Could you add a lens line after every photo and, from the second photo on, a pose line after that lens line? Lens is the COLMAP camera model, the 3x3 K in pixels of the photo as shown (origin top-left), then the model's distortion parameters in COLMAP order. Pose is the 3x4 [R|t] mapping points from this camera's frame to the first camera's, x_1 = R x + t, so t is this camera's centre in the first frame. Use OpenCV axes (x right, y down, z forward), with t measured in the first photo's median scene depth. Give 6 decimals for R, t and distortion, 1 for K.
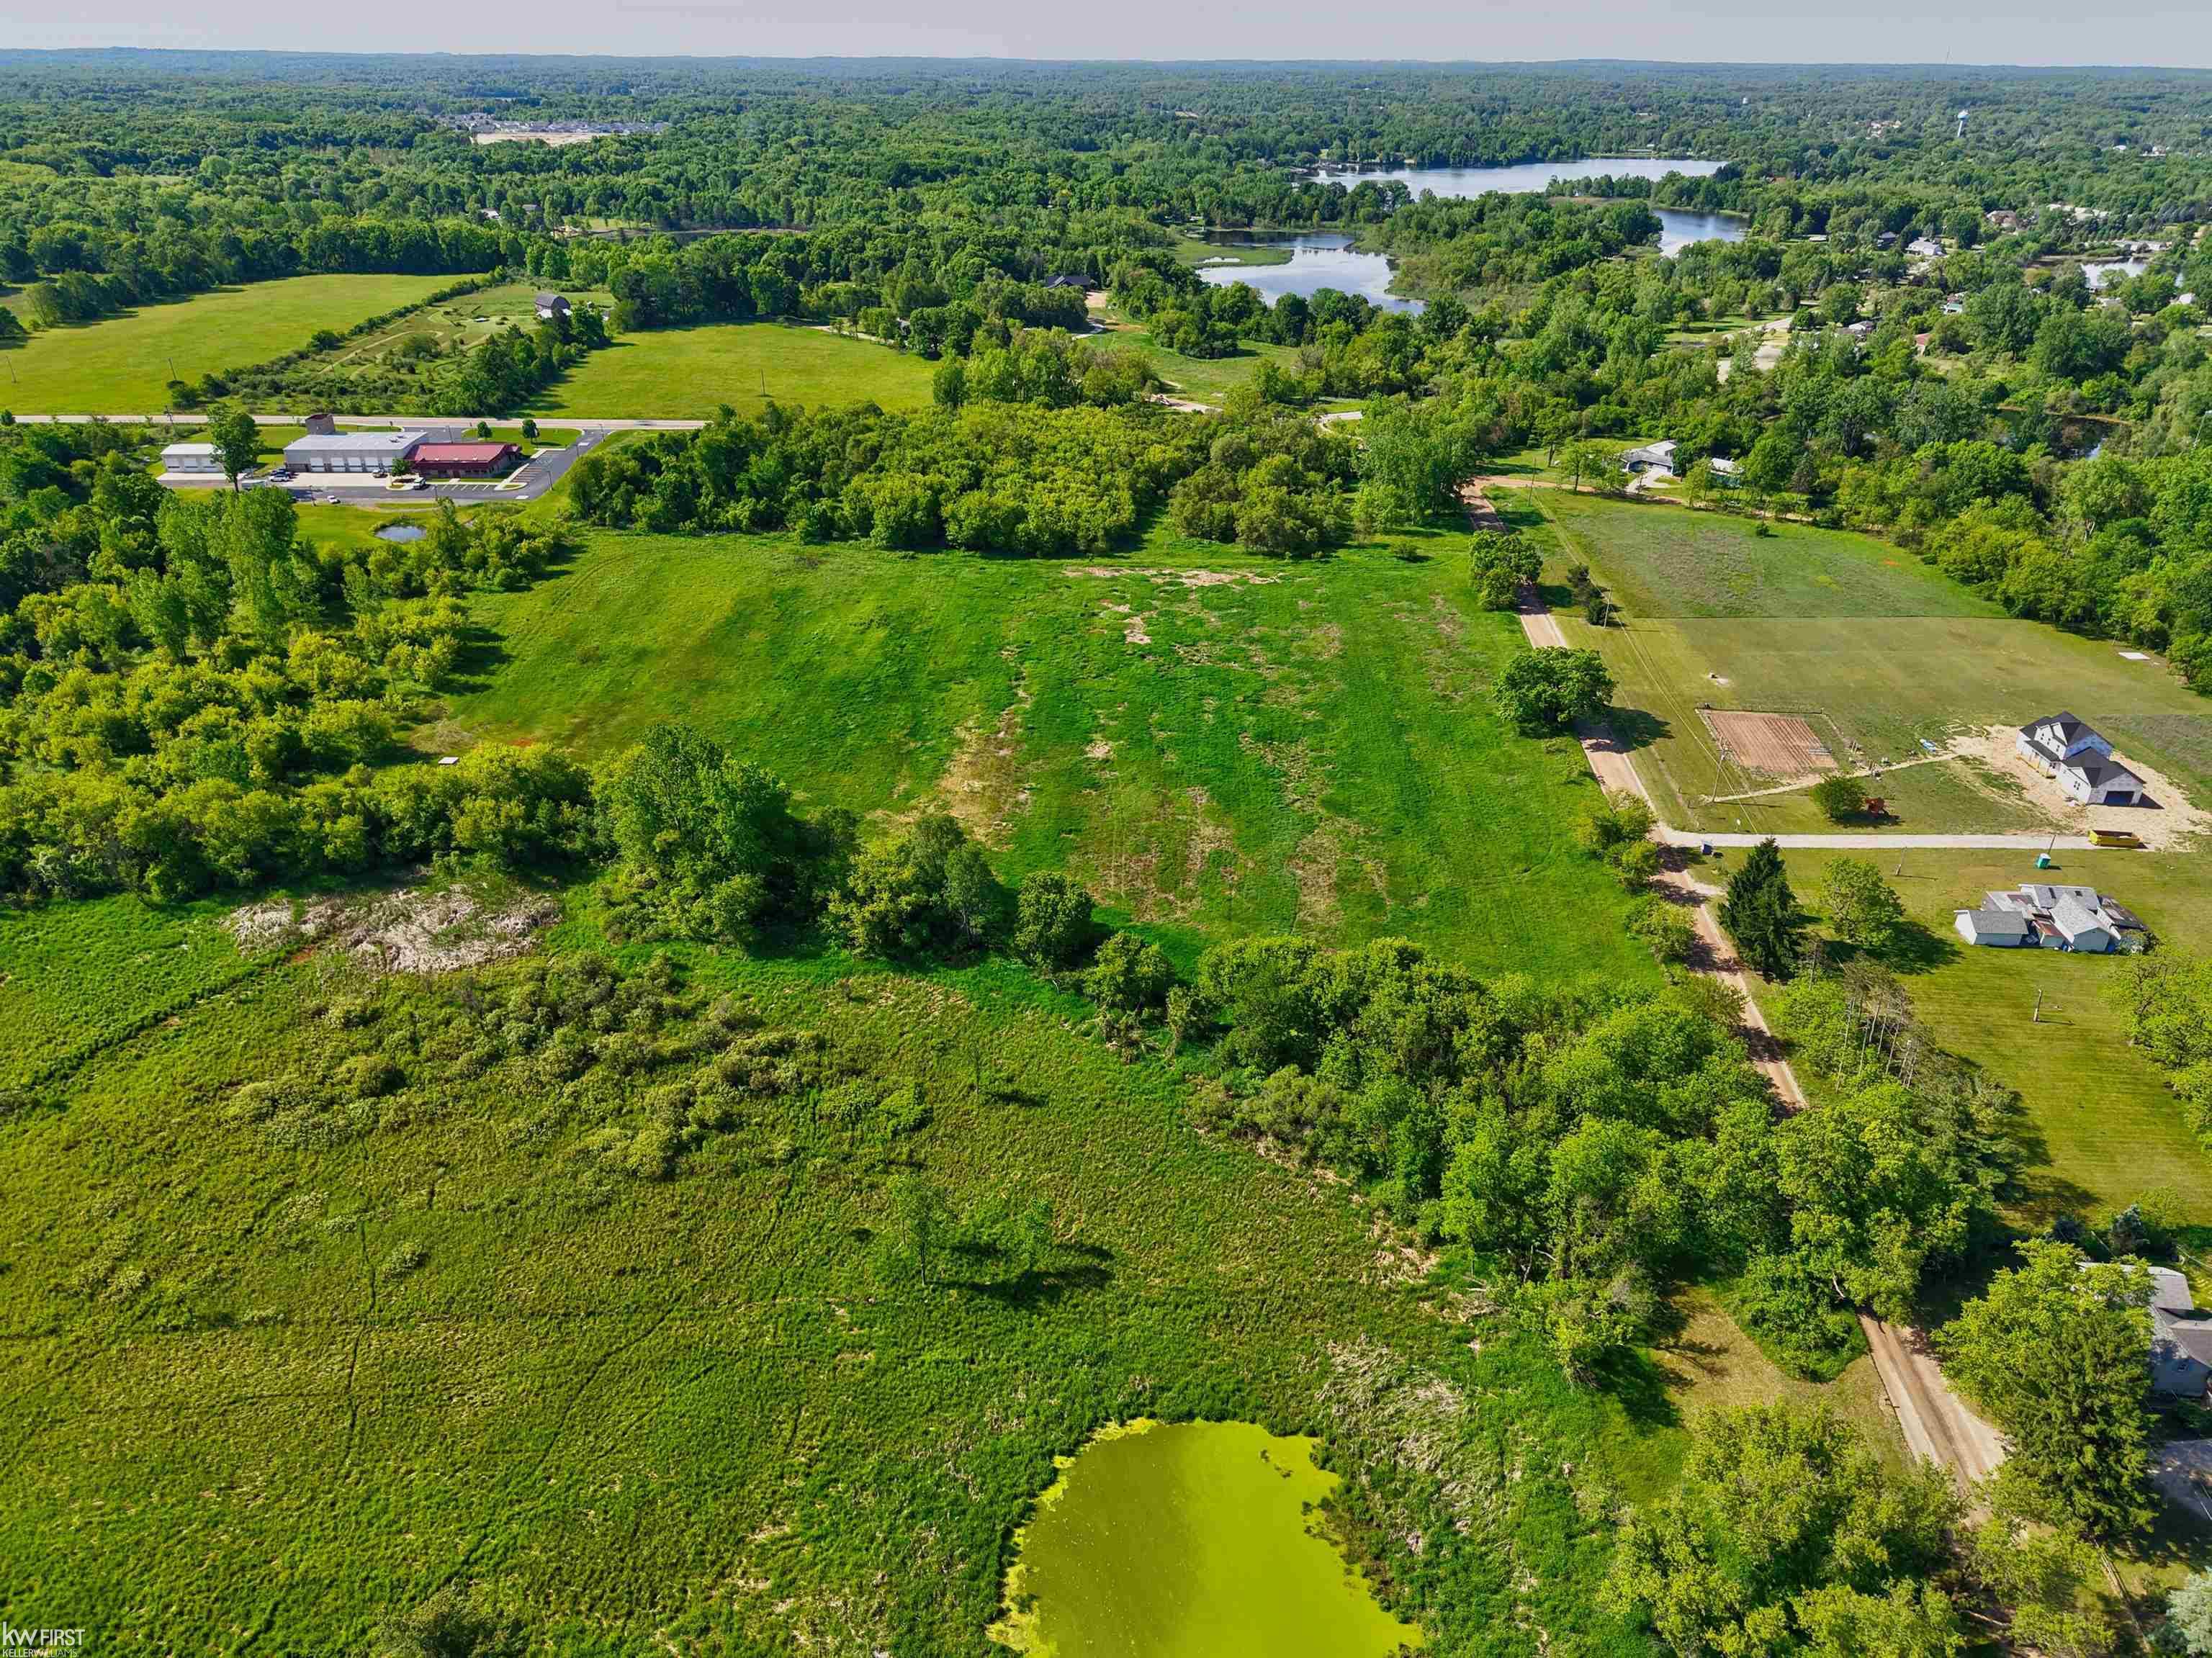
lens RADIAL K [[1476.7, 0, 1106.0], [0, 1476.7, 819.1], [0, 0, 1]] dist [0.032958, -0.028689]
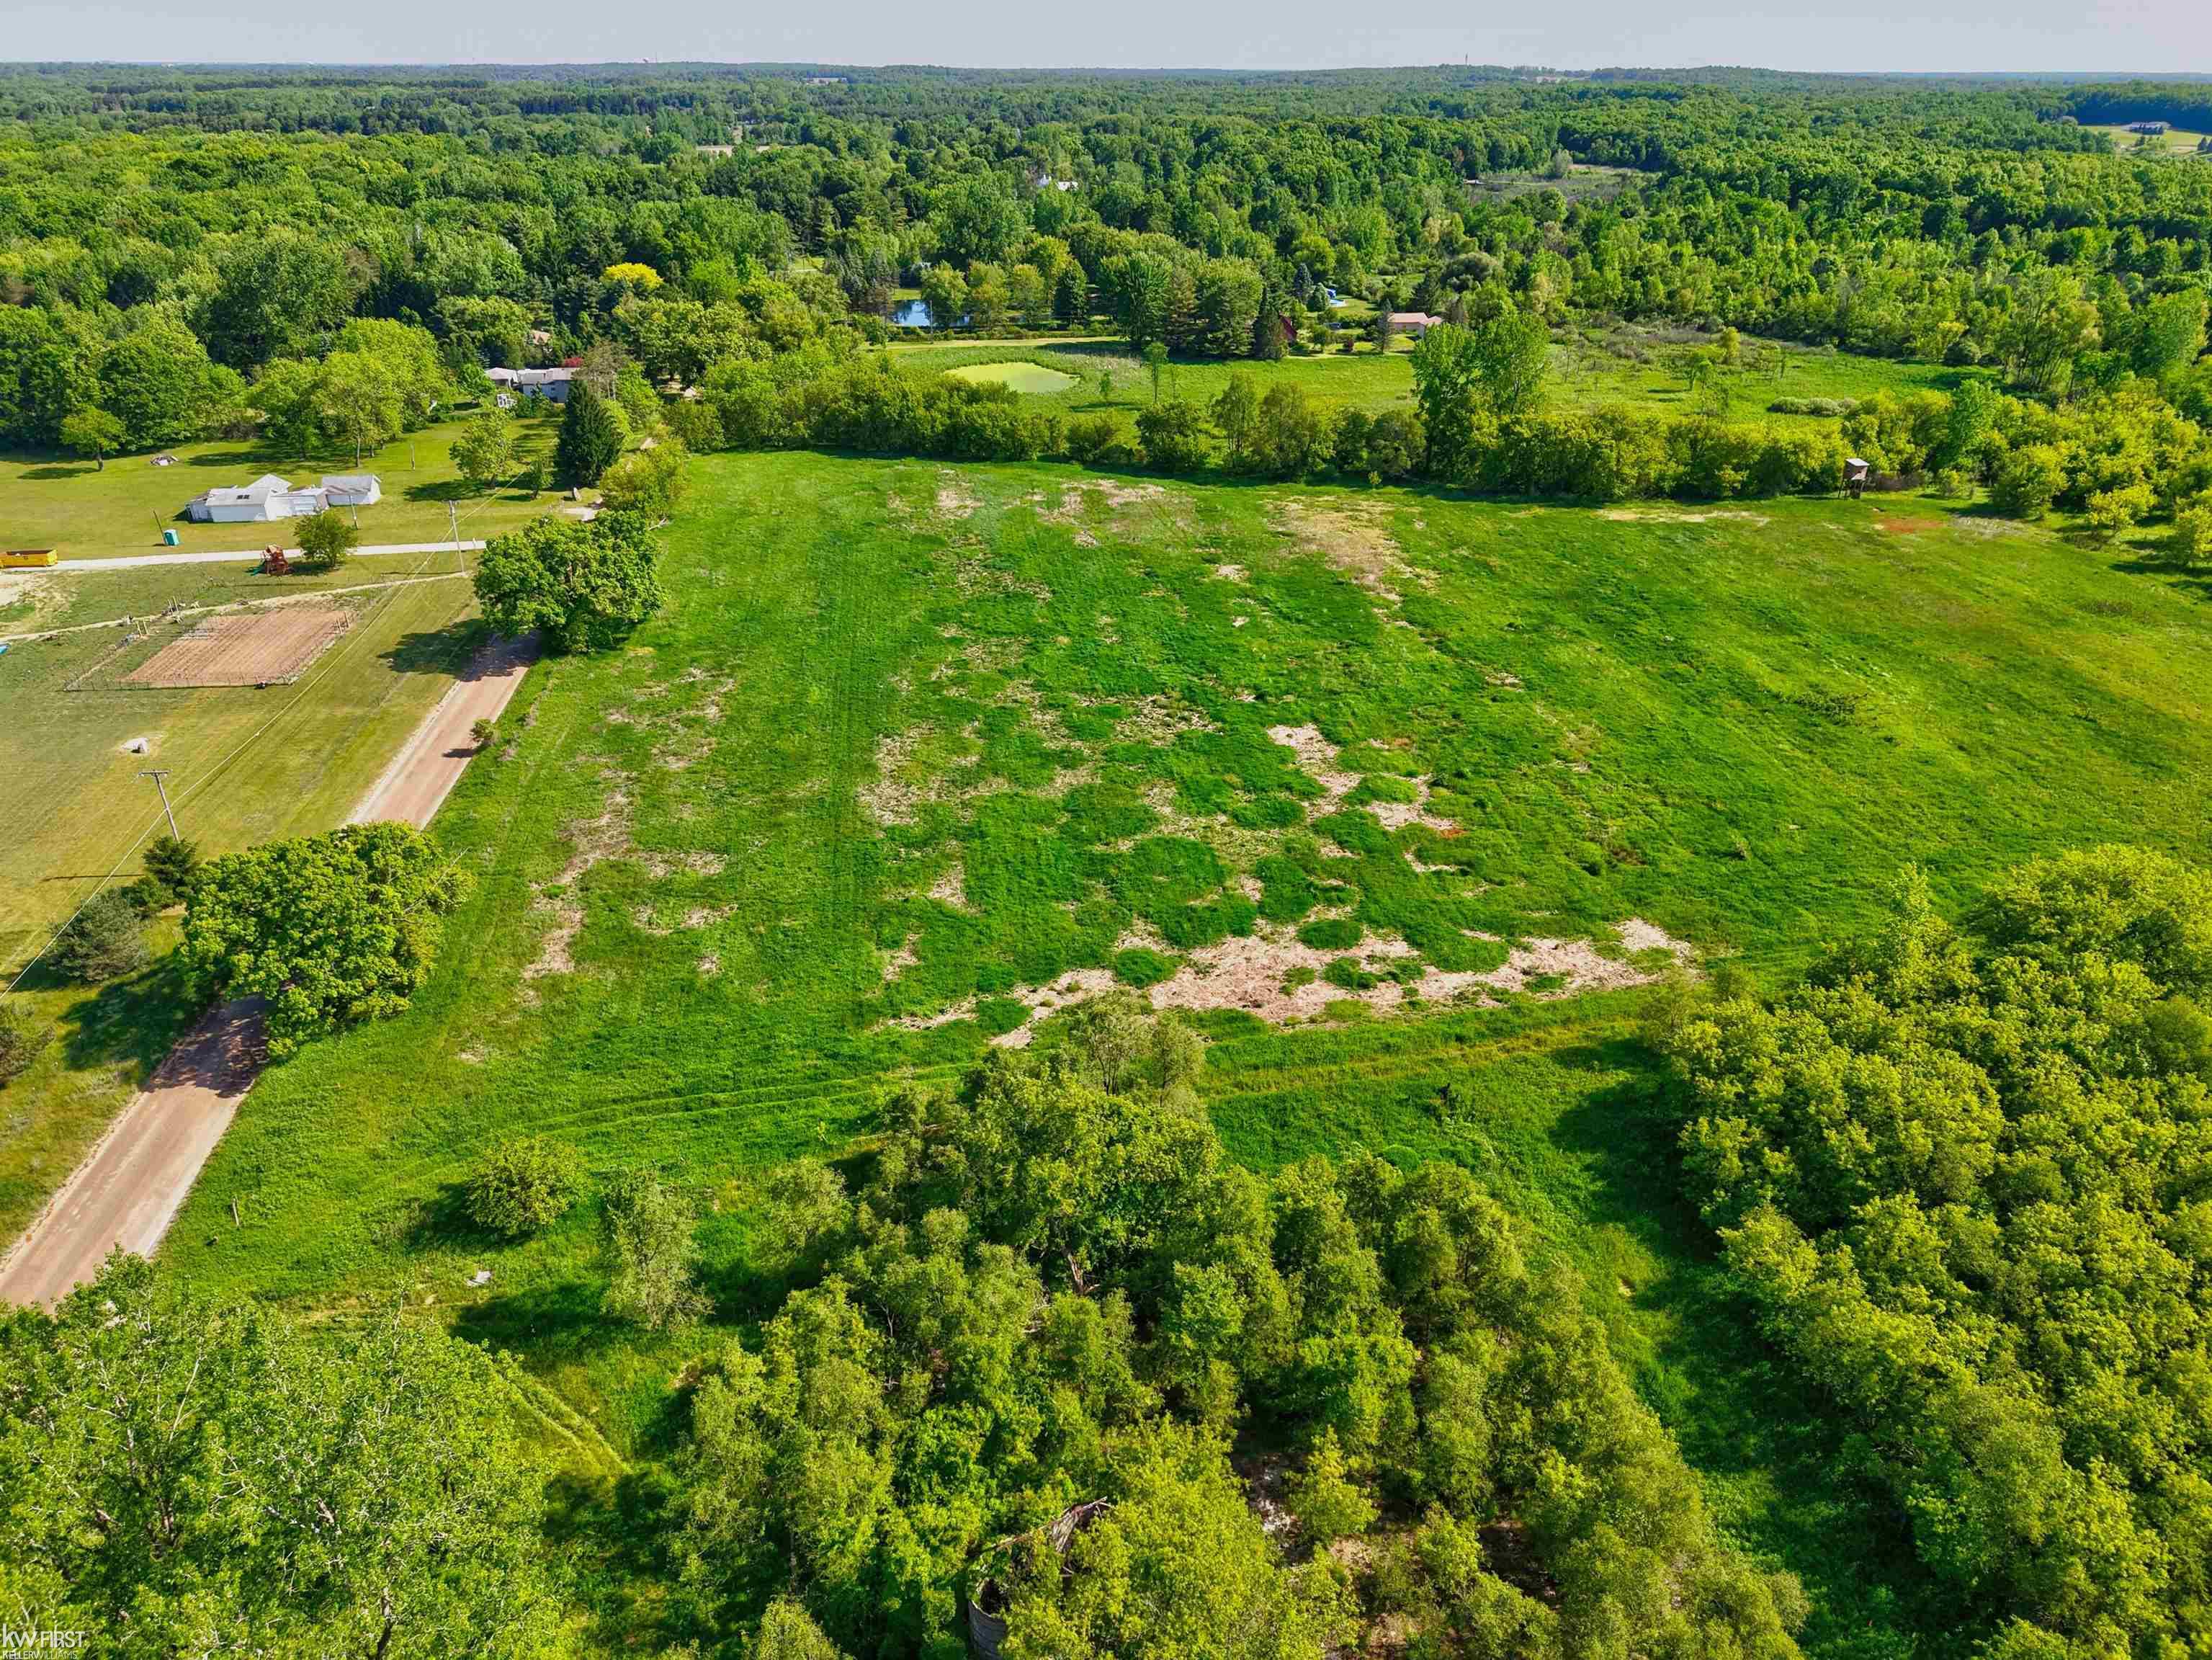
lens RADIAL K [[1477.0, 0, 1110.3], [0, 1477.0, 847.7], [0, 0, 1]] dist [0.032958, -0.028689]
pose [[-0.981873, 0.077715, -0.172872, 0.120987], [-0.096810, 0.578496, 0.809920, -0.350076], [0.162949, 0.811975, -0.560486, 0.928285]]
